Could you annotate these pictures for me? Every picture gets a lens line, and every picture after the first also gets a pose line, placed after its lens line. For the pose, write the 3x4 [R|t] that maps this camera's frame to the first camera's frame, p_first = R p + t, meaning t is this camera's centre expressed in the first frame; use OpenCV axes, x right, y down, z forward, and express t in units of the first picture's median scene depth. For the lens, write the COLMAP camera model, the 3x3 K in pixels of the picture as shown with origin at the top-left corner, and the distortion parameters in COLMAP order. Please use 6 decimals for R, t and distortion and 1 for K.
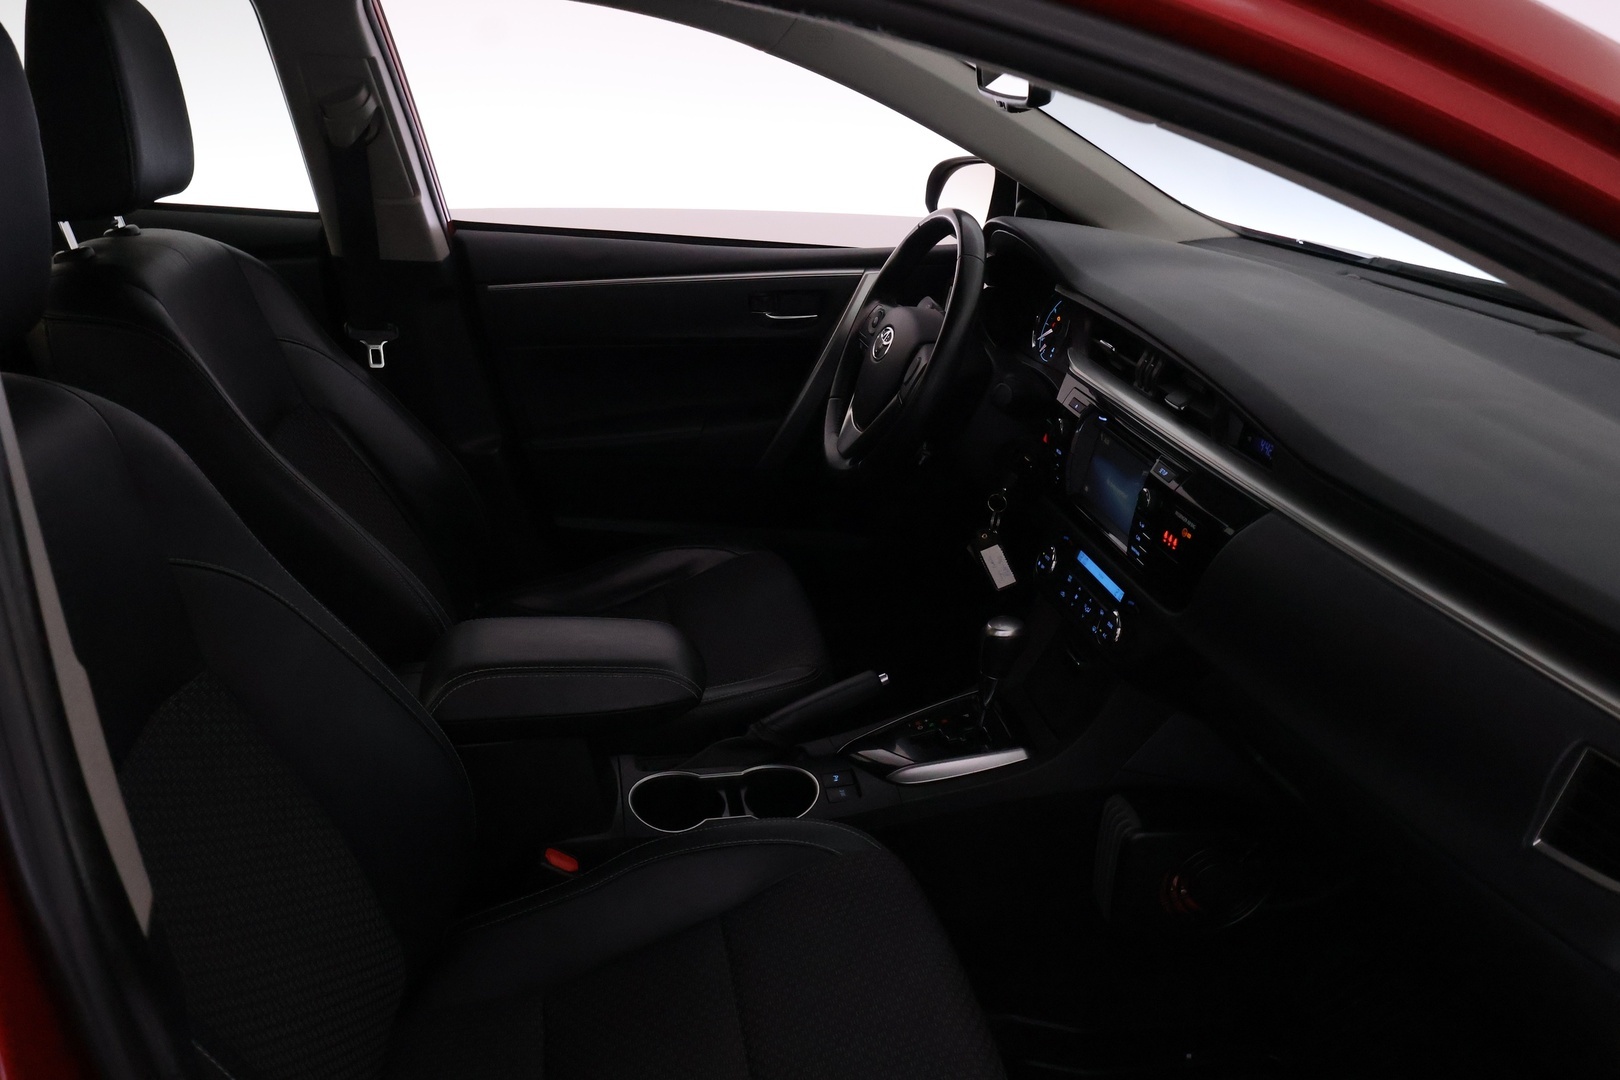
lens RADIAL K [[1216.2, 0, 816.0], [0, 1216.2, 541.9], [0, 0, 1]] dist [0.015227, 0.000244]
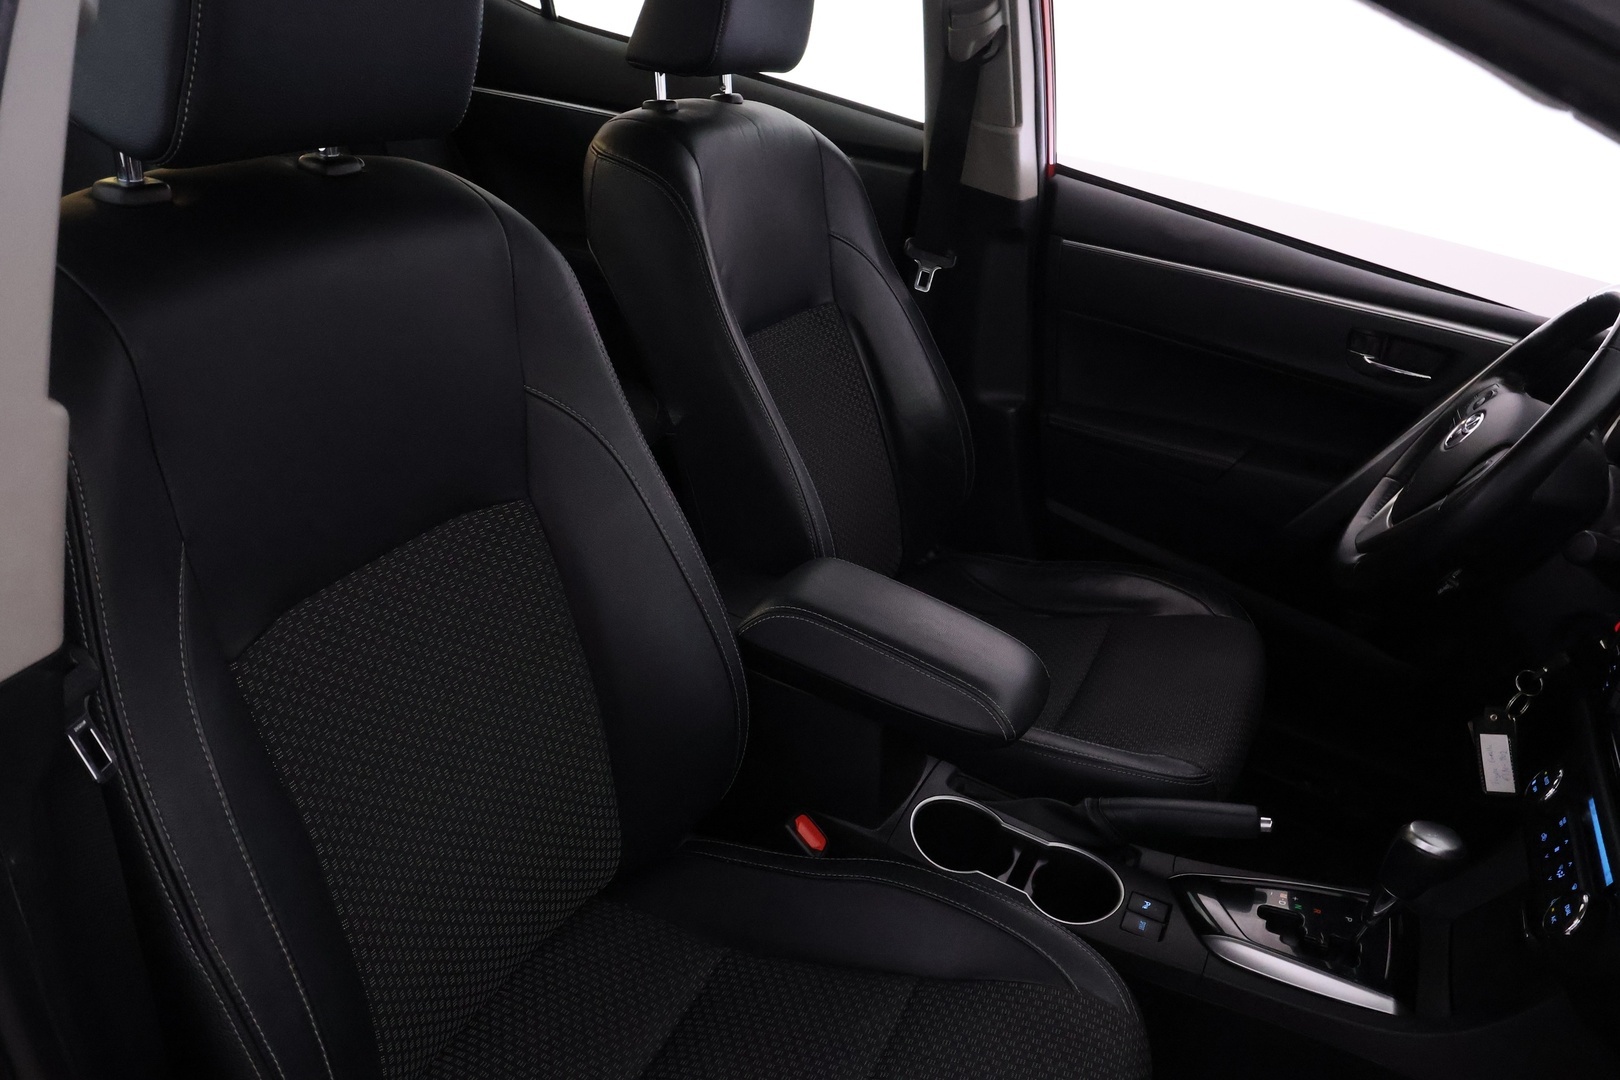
lens RADIAL K [[1216.2, 0, 806.5], [0, 1216.2, 539.6], [0, 0, 1]] dist [0.015227, 0.000244]
pose [[0.797331, 0.363676, -0.481666, 0.123149], [-0.354700, 0.928058, 0.113563, -0.040437], [0.488314, 0.080300, 0.868966, 0.138710]]
